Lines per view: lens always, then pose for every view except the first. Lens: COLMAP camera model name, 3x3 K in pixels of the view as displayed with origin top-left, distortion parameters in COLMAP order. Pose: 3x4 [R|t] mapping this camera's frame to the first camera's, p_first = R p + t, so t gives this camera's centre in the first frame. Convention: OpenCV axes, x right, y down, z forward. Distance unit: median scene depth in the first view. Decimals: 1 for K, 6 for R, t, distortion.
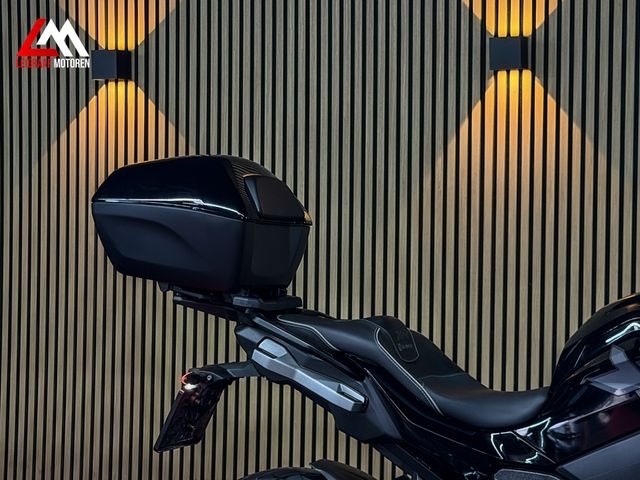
lens RADIAL K [[1458.1, 0, 312.2], [0, 1458.1, 258.4], [0, 0, 1]] dist [0.122438, 0.000000]
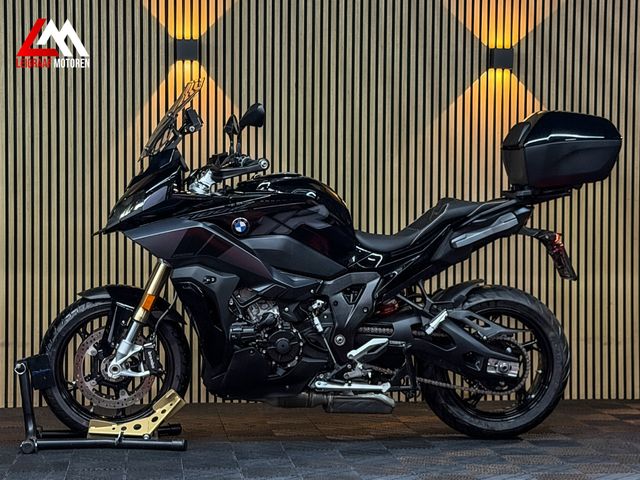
lens RADIAL K [[1458.1, 0, 321.1], [0, 1458.1, 229.1], [0, 0, 1]] dist [0.122438, 0.000000]
pose [[0.867667, -0.007723, 0.497085, -0.518626], [0.023061, 0.999428, -0.024725, 0.093249], [-0.496610, 0.032916, 0.867350, -0.417053]]
